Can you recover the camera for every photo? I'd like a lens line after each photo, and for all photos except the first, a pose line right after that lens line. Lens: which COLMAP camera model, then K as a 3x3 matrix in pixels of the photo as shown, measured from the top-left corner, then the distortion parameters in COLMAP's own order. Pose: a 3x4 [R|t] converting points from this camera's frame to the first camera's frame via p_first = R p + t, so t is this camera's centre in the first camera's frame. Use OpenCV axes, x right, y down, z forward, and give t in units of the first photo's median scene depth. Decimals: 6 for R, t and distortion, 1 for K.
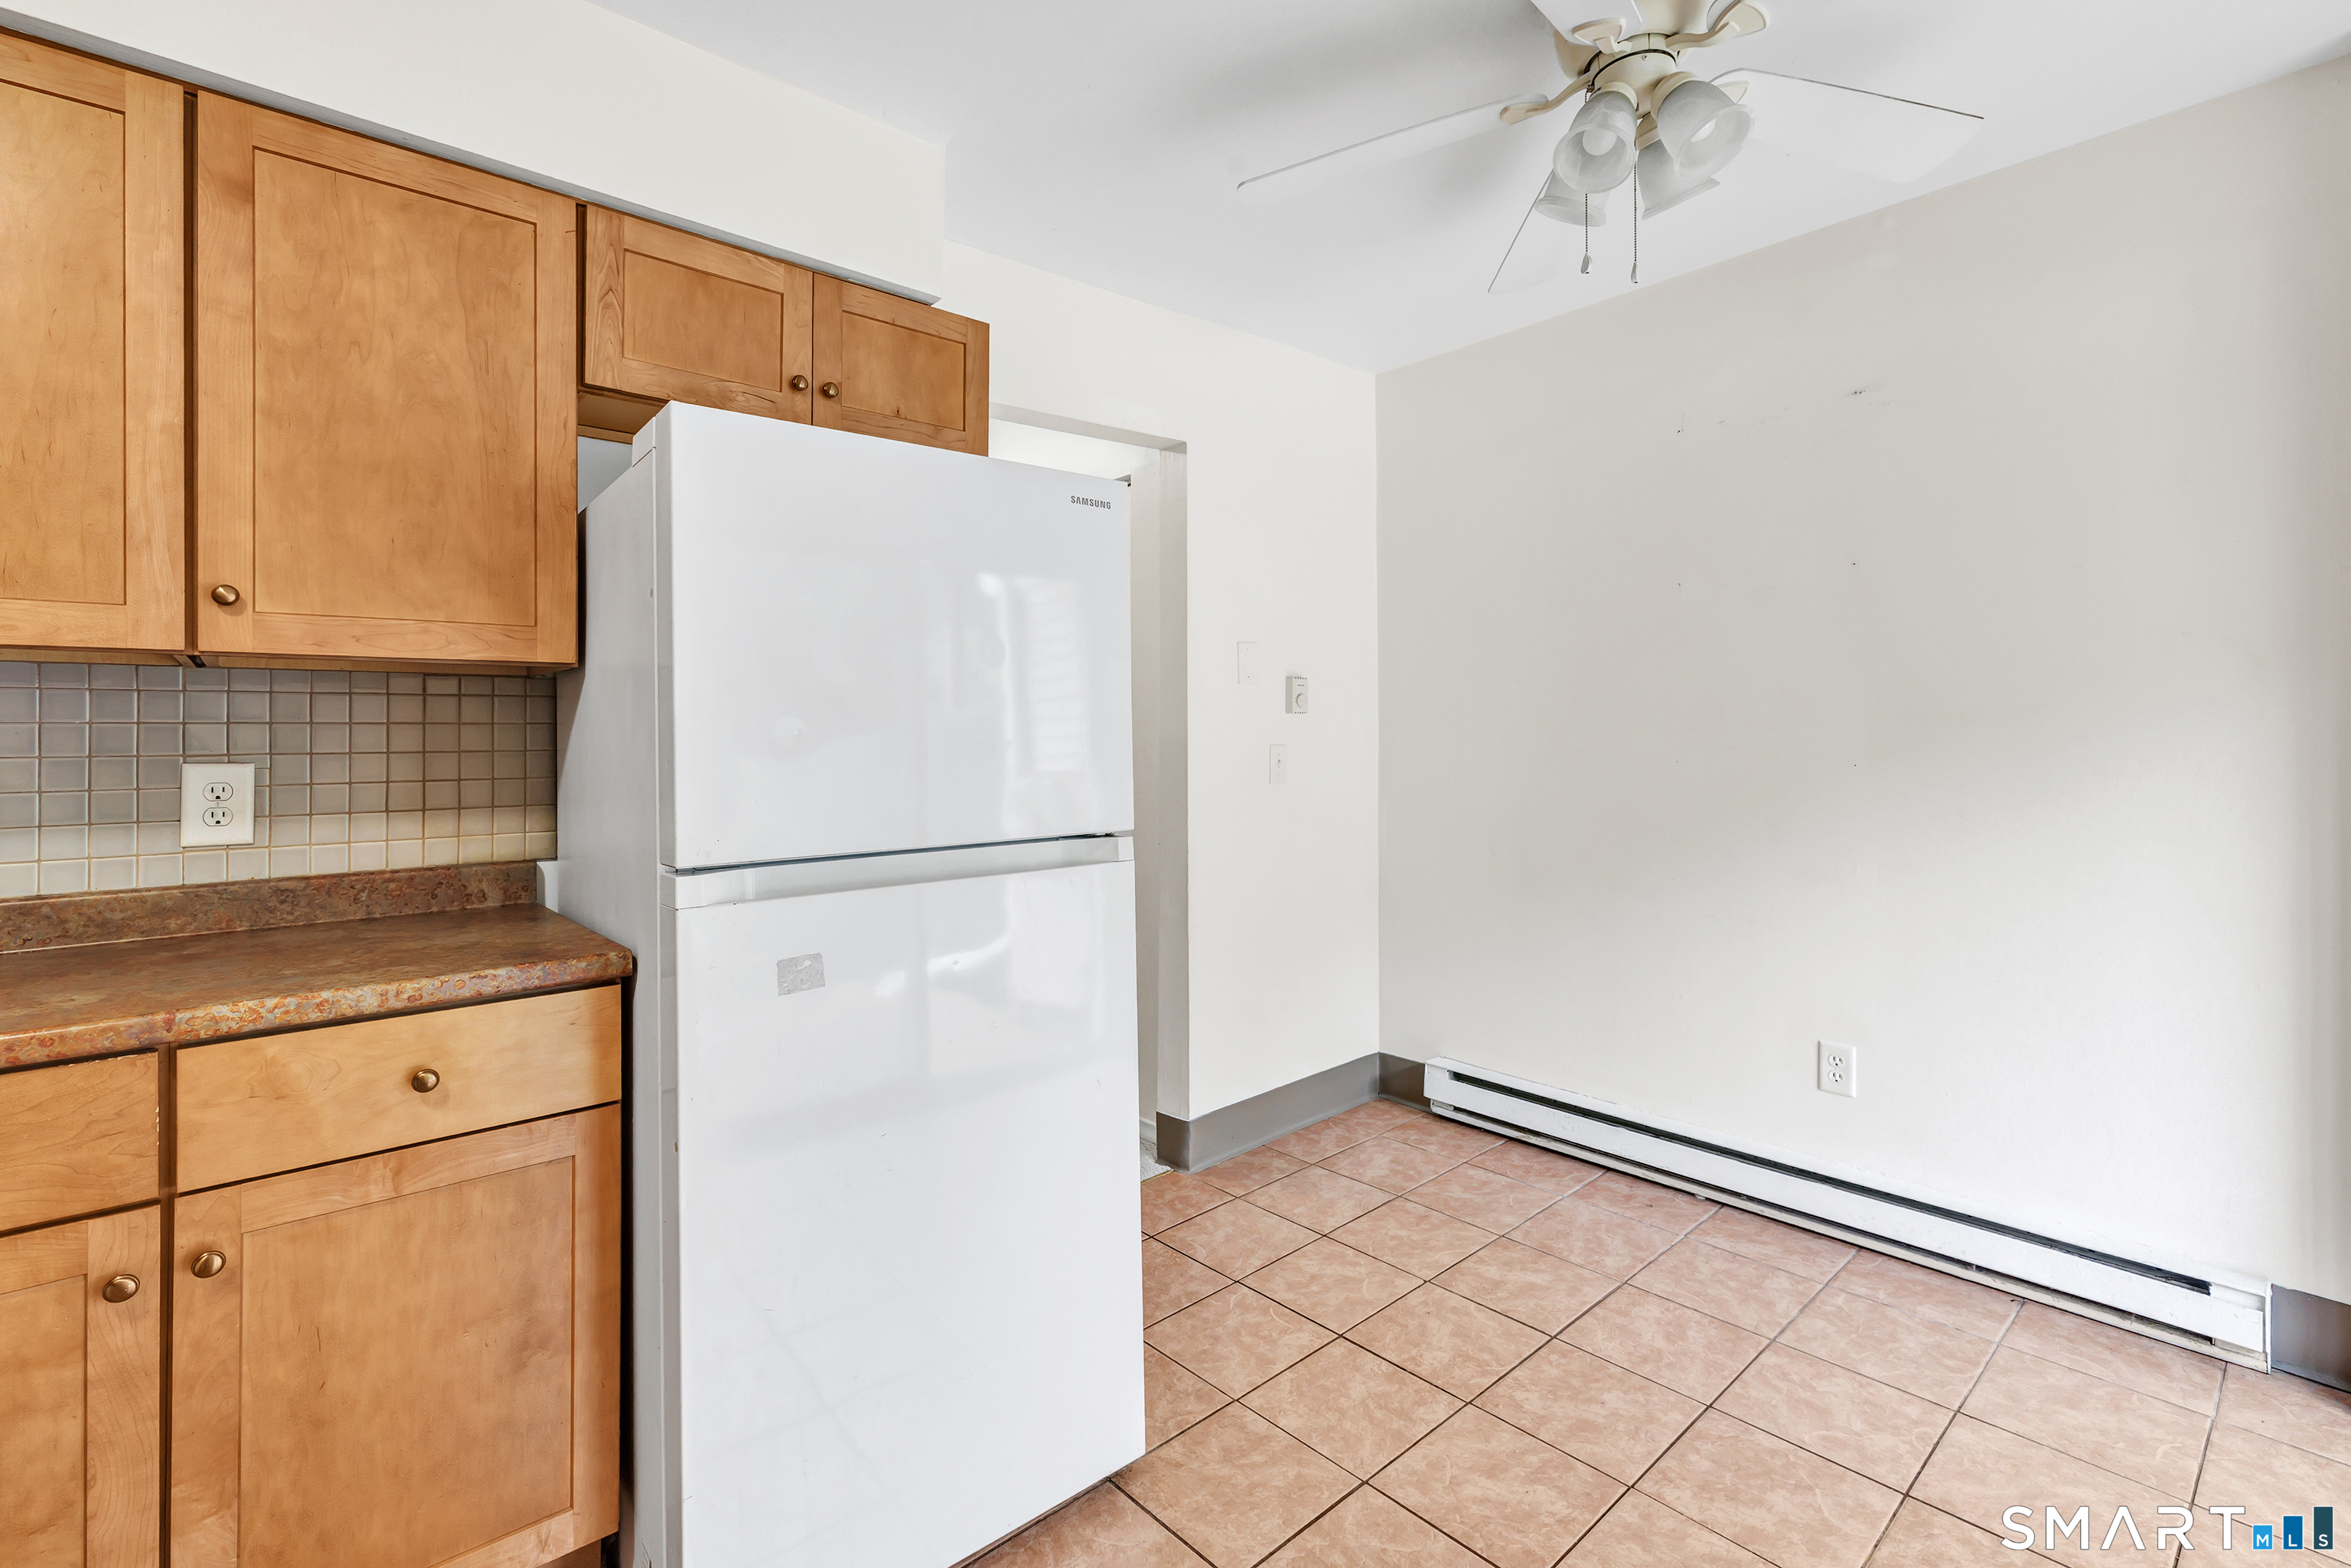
lens RADIAL K [[1049.4, 0, 1157.1], [0, 1049.4, 756.1], [0, 0, 1]] dist [-0.002448, 0.000572]
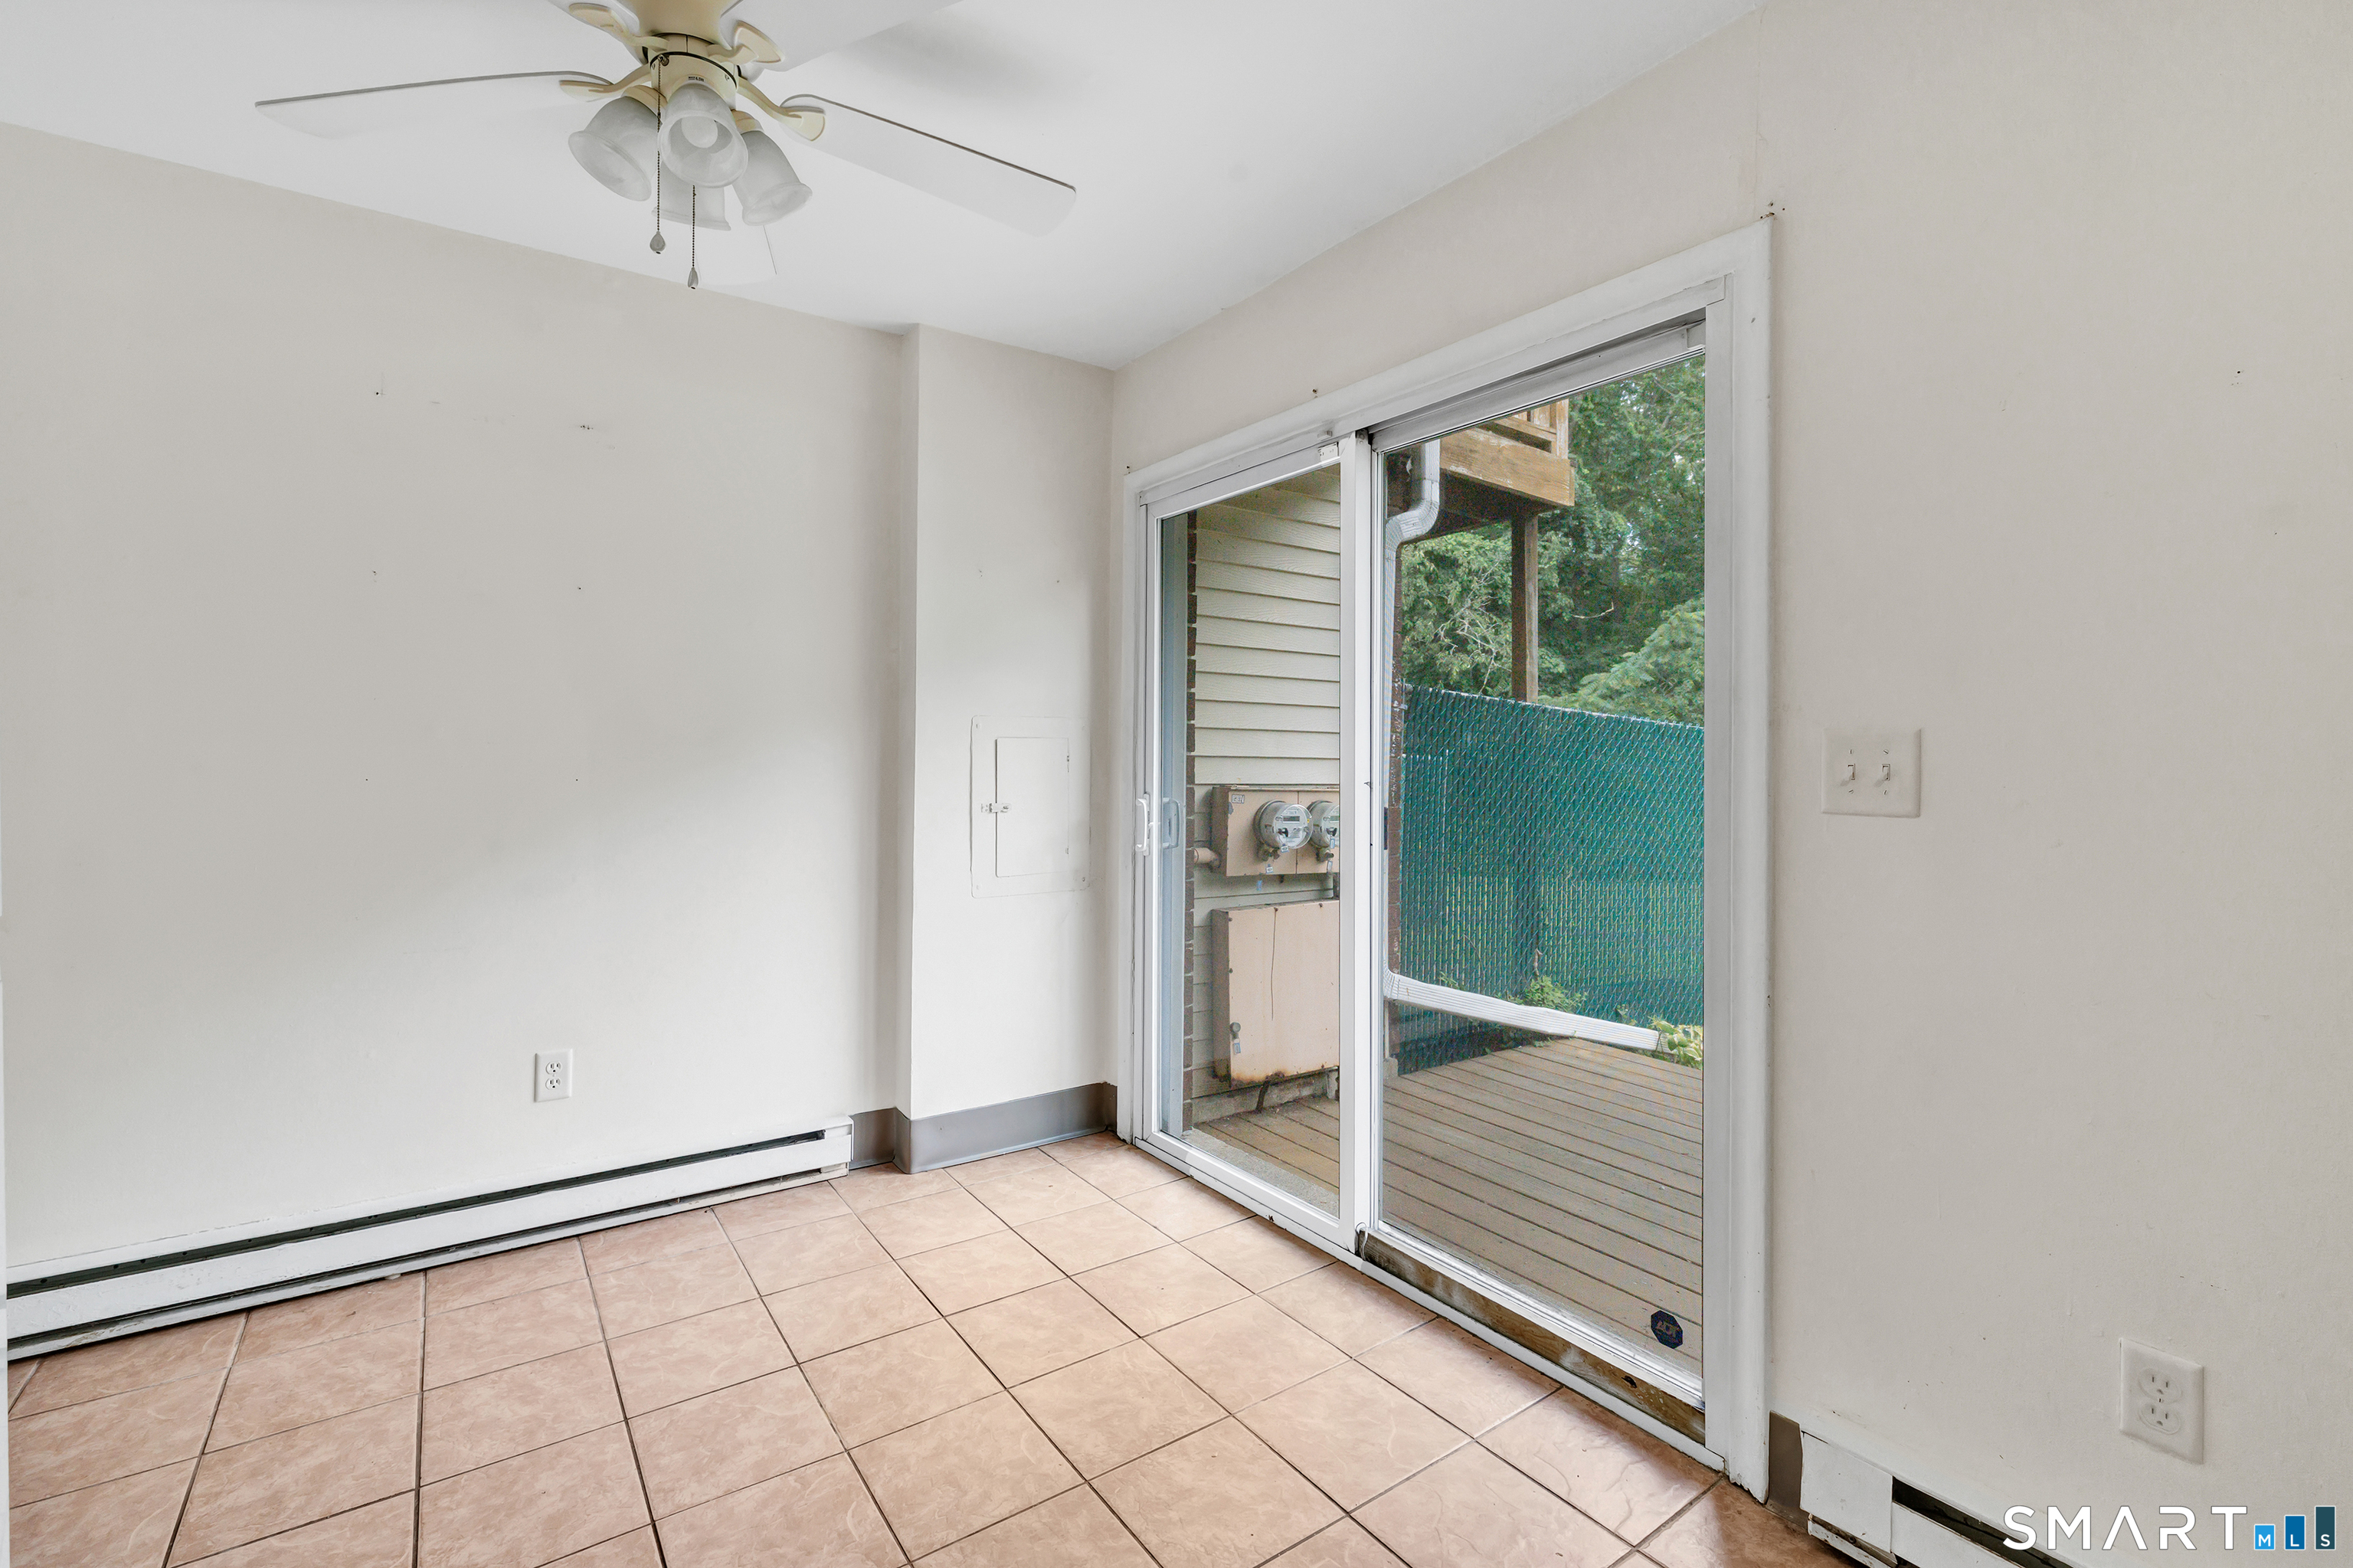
lens RADIAL K [[1050.3, 0, 1168.9], [0, 1050.3, 759.0], [0, 0, 1]] dist [-0.002448, 0.000572]
pose [[0.112417, 0.005749, 0.993645, -0.388452], [0.014430, 0.999868, -0.007418, 0.002572], [-0.993556, 0.015172, 0.112319, 0.336896]]
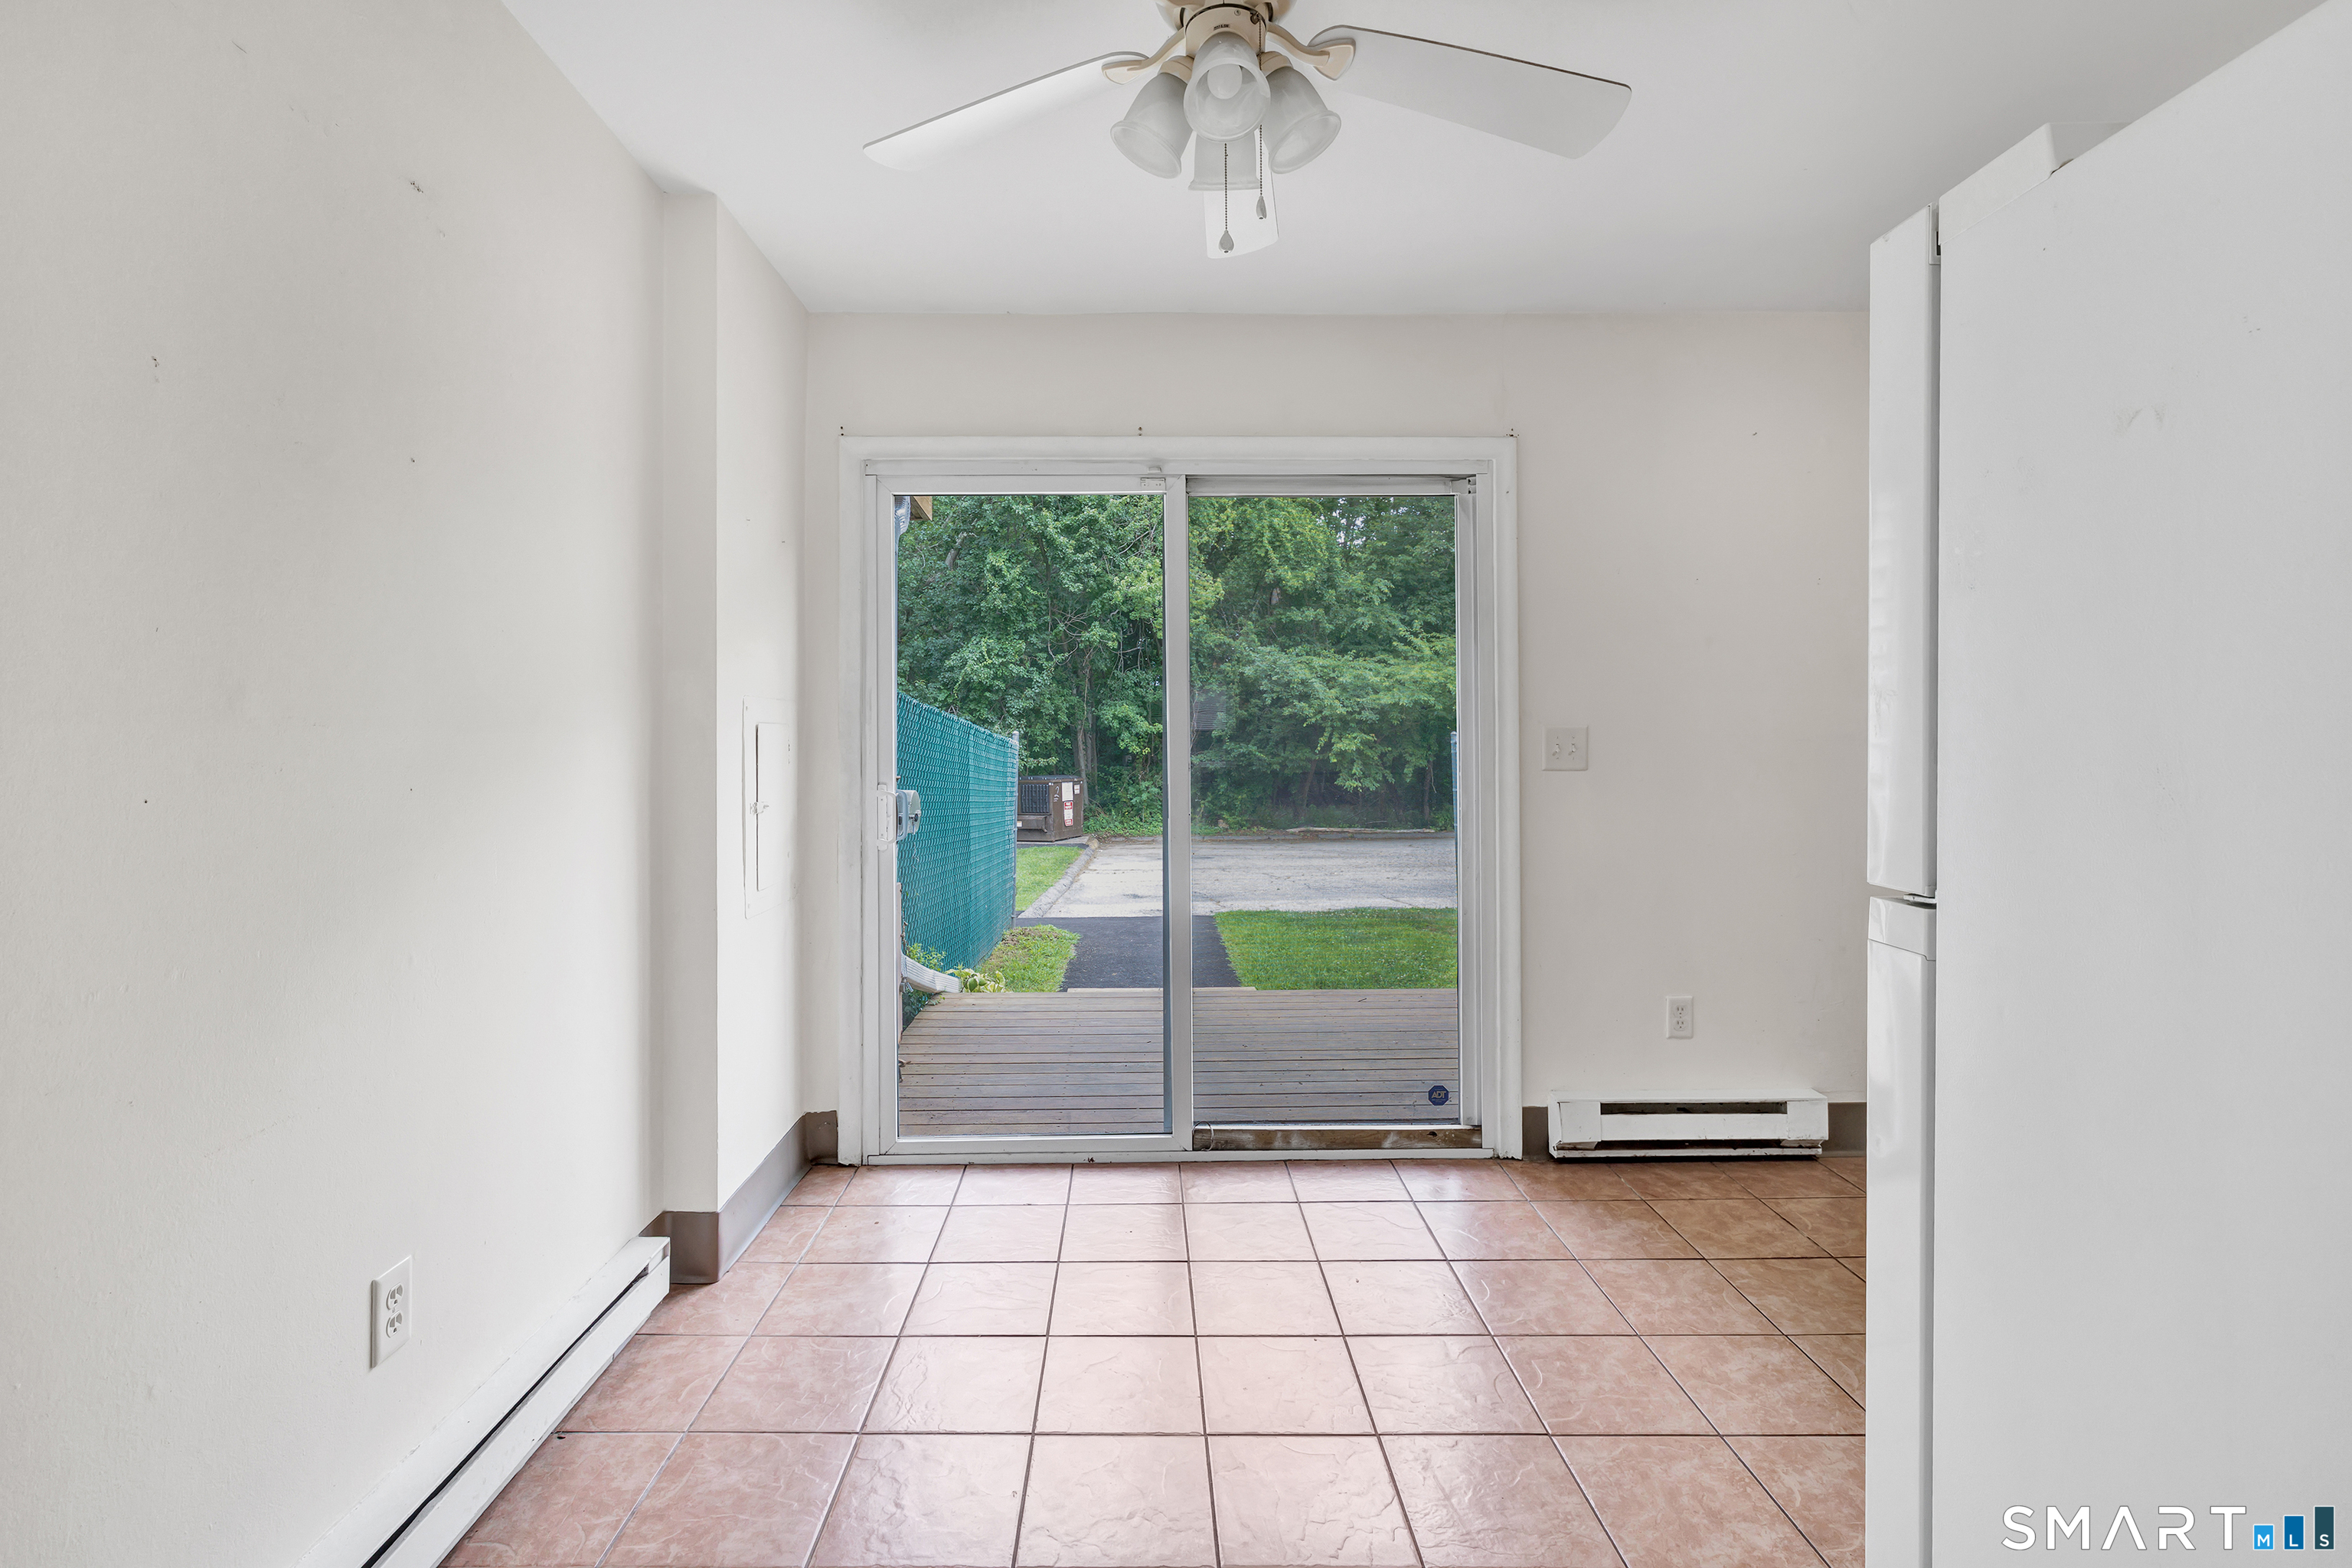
lens RADIAL K [[1049.8, 0, 1172.2], [0, 1049.8, 747.8], [0, 0, 1]] dist [-0.002448, 0.000572]
pose [[-0.761808, 0.009203, 0.647737, -0.090652], [0.023860, 0.999619, 0.013860, -0.020792], [-0.647363, 0.026013, -0.761738, 1.423673]]
